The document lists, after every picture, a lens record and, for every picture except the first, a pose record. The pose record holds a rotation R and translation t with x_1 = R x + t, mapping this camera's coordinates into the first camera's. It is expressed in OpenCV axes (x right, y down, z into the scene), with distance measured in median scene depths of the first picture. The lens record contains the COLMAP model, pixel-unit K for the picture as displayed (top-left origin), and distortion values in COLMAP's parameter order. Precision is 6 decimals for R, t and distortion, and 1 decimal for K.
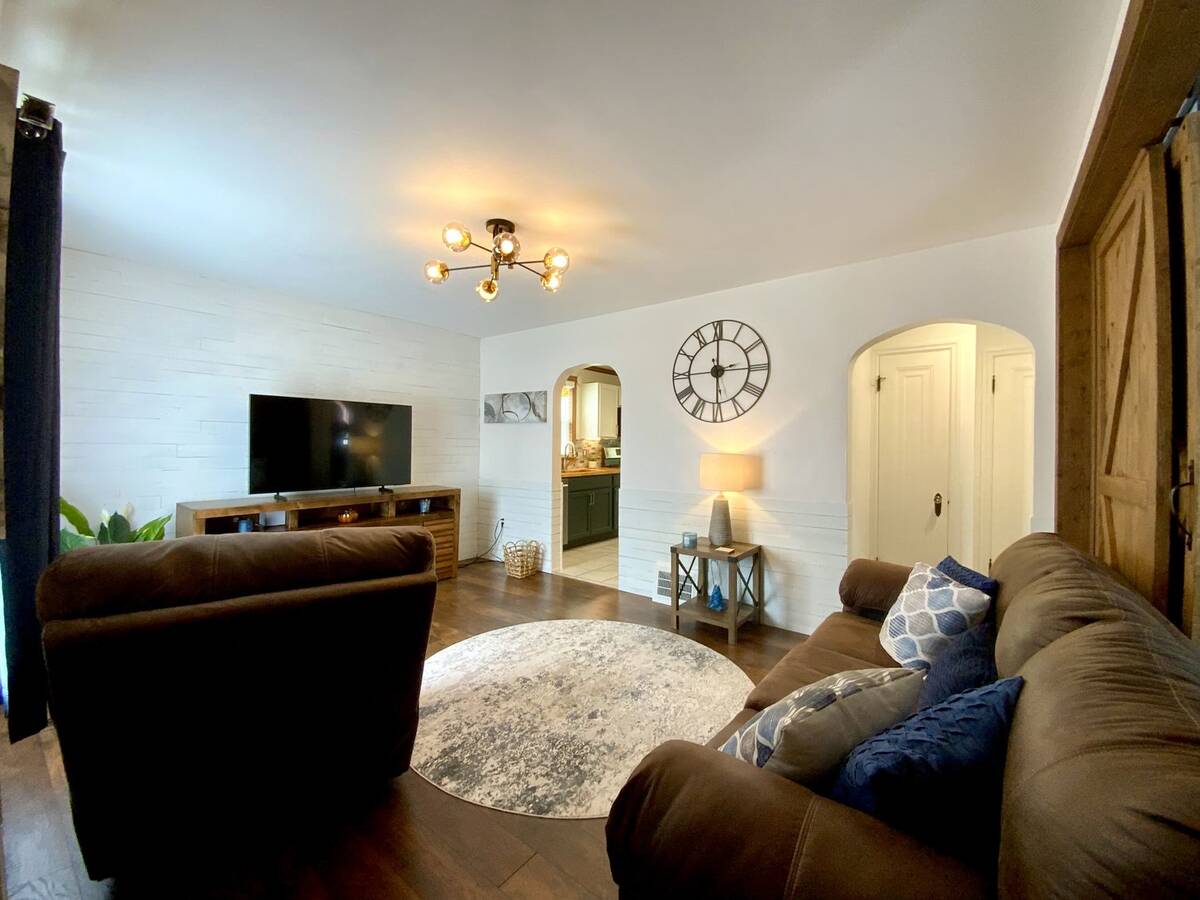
lens RADIAL K [[488.7, 0, 592.2], [0, 488.7, 445.7], [0, 0, 1]] dist [0.012279, -0.002291]
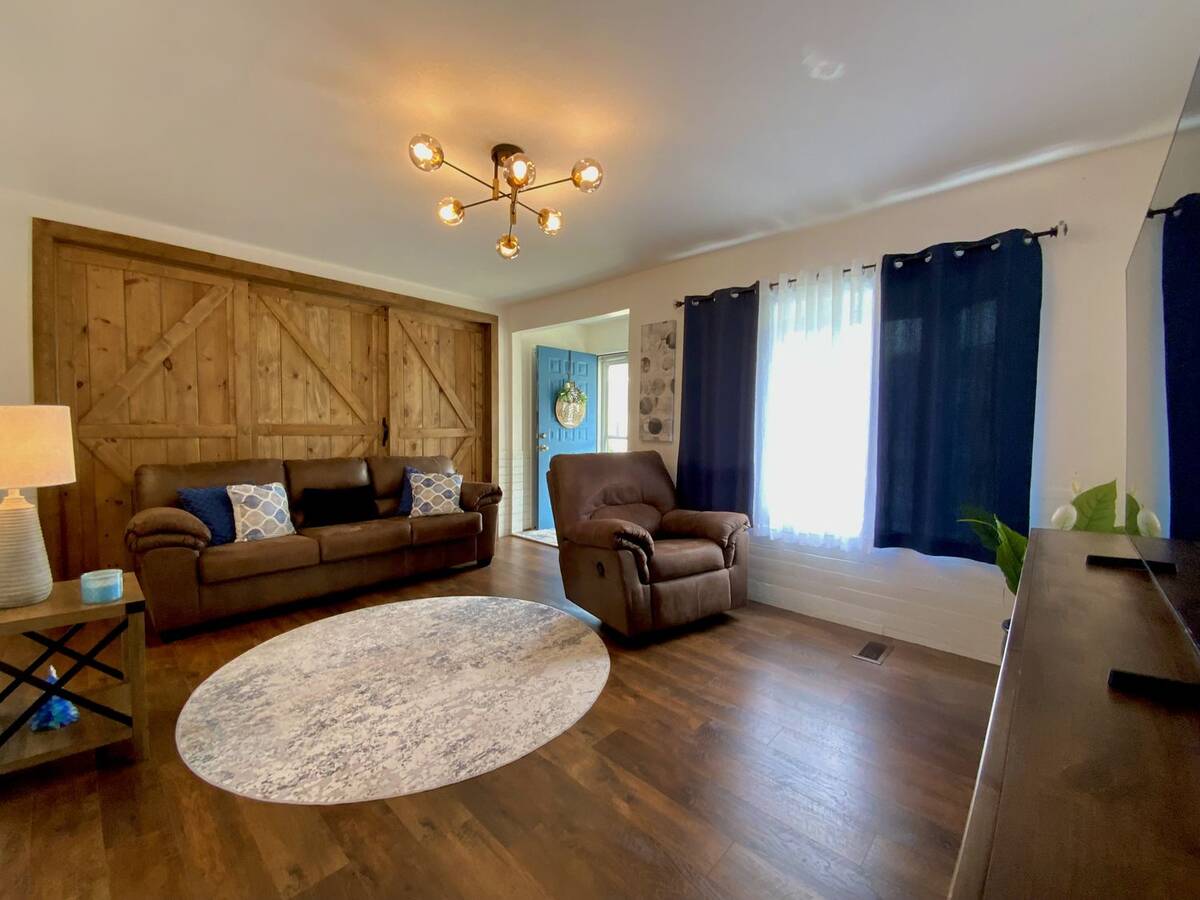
lens RADIAL K [[488.7, 0, 598.0], [0, 488.7, 451.8], [0, 0, 1]] dist [0.012279, -0.002291]
pose [[-0.996705, -0.021939, 0.078087, -0.346109], [-0.017926, 0.998501, 0.051720, 0.024904], [-0.079104, 0.050150, -0.995604, 1.525704]]
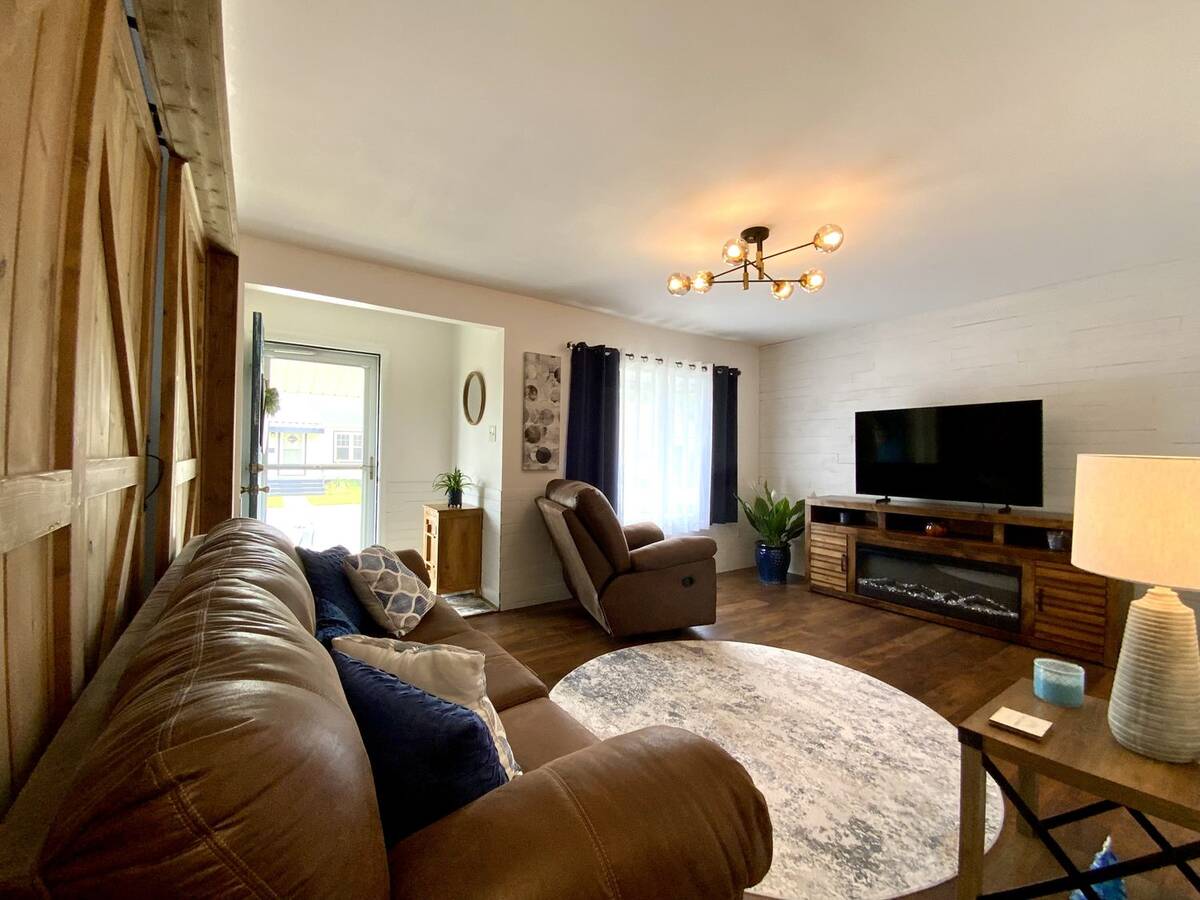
lens RADIAL K [[488.7, 0, 607.3], [0, 488.7, 444.9], [0, 0, 1]] dist [0.012279, -0.002291]
pose [[-0.279798, -0.033798, -0.959464, 0.715812], [-0.020028, 0.999368, -0.029363, 0.028001], [0.959850, 0.011000, -0.280299, 0.813353]]
